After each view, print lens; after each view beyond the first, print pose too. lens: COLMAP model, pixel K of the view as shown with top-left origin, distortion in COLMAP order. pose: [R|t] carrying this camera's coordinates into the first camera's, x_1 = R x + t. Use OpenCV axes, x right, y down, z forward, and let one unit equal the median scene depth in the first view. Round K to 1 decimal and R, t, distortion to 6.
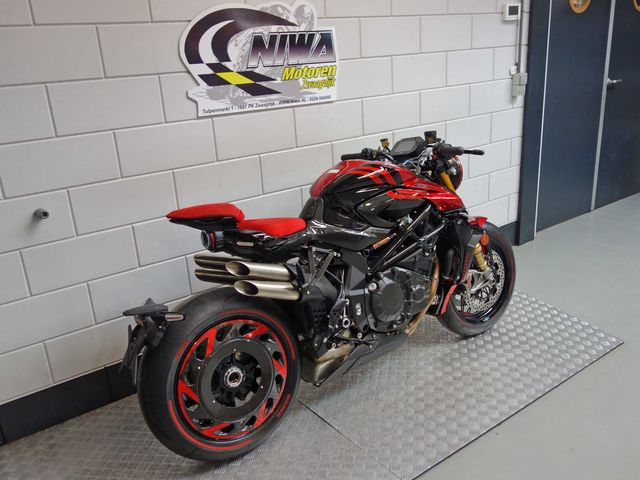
lens RADIAL K [[562.3, 0, 319.1], [0, 562.3, 239.3], [0, 0, 1]] dist [0.020662, -0.015700]
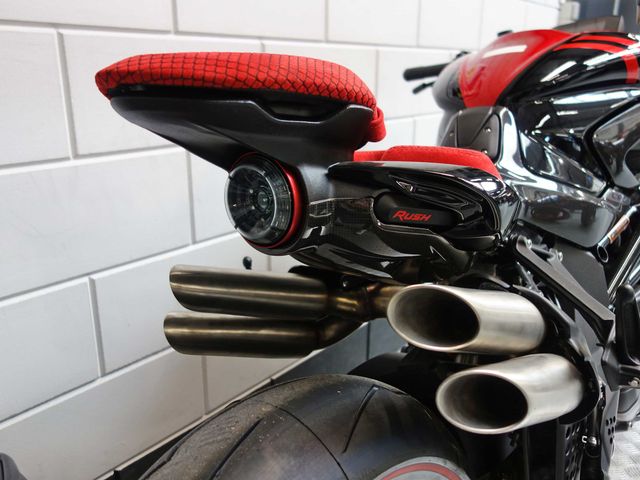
lens RADIAL K [[562.3, 0, 318.5], [0, 562.3, 240.1], [0, 0, 1]] dist [0.020662, -0.015700]
pose [[0.966530, -0.014198, 0.256161, -0.222434], [0.022308, 0.999337, -0.028782, 0.023175], [-0.255582, 0.033533, 0.966206, 0.705292]]
